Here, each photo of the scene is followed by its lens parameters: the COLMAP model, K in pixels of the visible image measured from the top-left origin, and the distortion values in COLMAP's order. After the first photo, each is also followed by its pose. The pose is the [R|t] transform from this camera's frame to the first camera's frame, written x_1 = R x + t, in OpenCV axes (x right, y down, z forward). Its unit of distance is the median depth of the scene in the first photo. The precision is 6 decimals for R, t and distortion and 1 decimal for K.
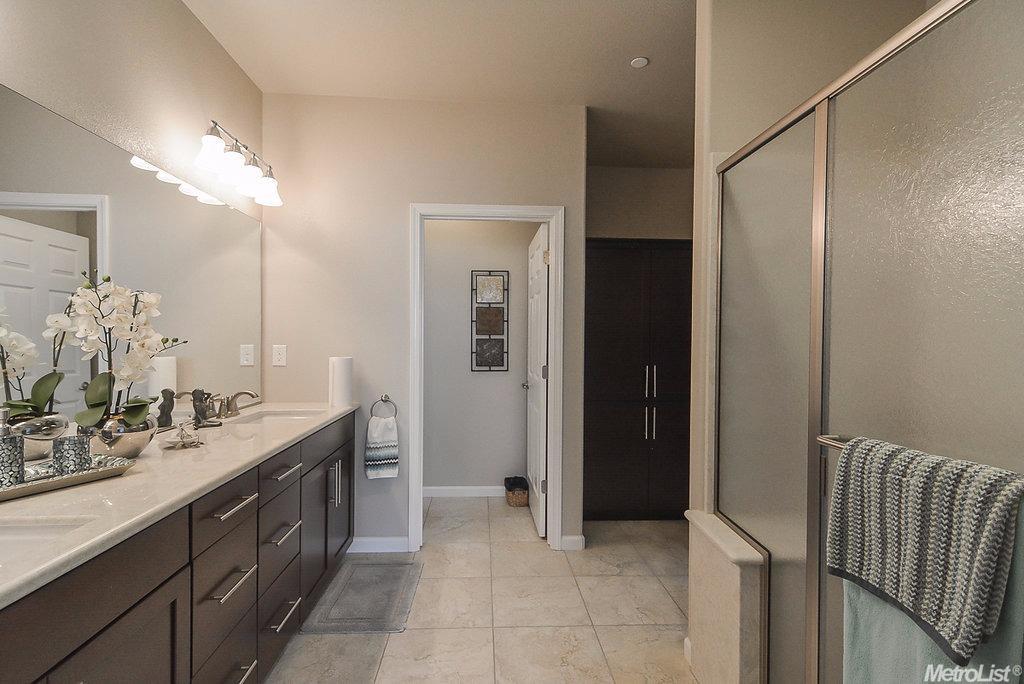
lens RADIAL K [[481.4, 0, 510.3], [0, 481.4, 344.6], [0, 0, 1]] dist [-0.002521, -0.000198]
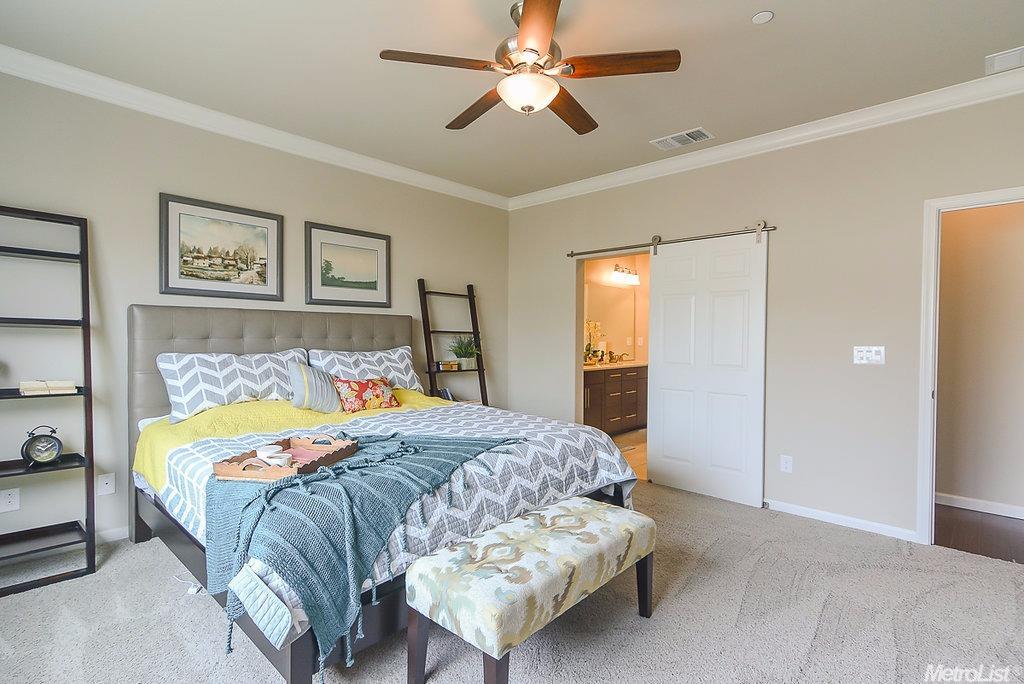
lens RADIAL K [[515.6, 0, 510.3], [0, 515.6, 341.7], [0, 0, 1]] dist [0.027617, -0.000596]
pose [[0.690210, 0.018361, -0.723376, 1.215923], [-0.015514, 0.999824, 0.010576, 0.004963], [0.723443, 0.003923, 0.690373, -1.637657]]
